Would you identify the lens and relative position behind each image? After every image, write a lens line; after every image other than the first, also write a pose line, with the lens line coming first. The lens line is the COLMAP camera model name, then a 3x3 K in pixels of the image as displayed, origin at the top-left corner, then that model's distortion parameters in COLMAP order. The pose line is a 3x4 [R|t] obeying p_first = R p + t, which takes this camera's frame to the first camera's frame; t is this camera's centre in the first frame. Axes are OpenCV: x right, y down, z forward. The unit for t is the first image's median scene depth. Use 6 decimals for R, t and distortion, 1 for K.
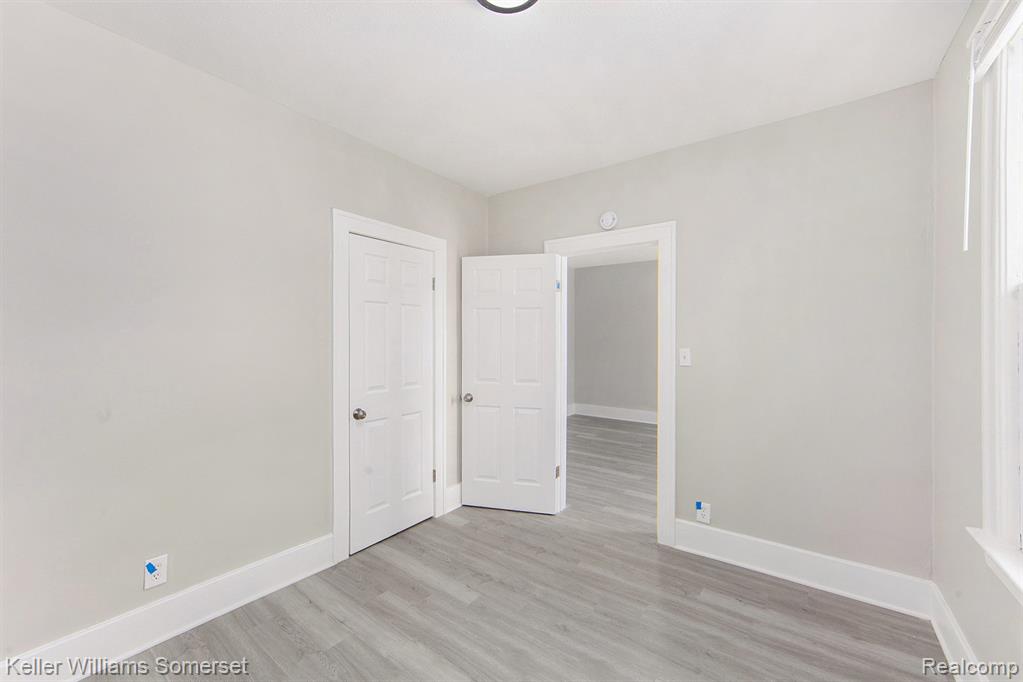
lens RADIAL K [[407.2, 0, 511.3], [0, 407.2, 343.1], [0, 0, 1]] dist [0.022449, 0.000169]
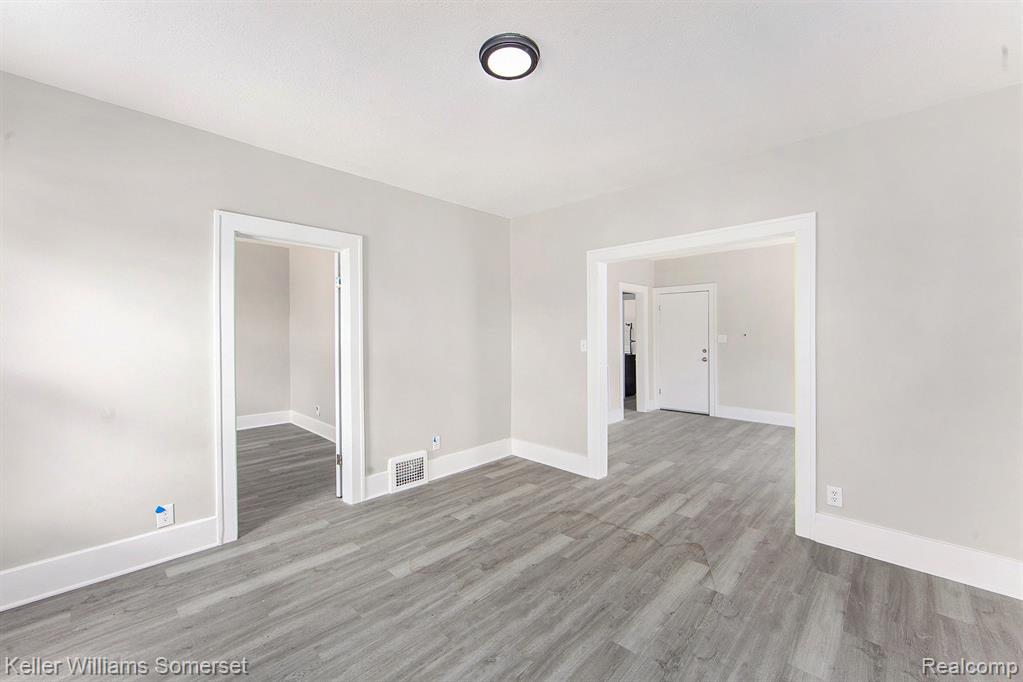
lens RADIAL K [[407.2, 0, 506.1], [0, 407.2, 342.0], [0, 0, 1]] dist [0.022449, 0.000169]
pose [[-0.141600, 0.040056, -0.989113, 1.000489], [0.010809, 0.999184, 0.038917, -0.041901], [0.989865, -0.005180, -0.141917, 1.418008]]
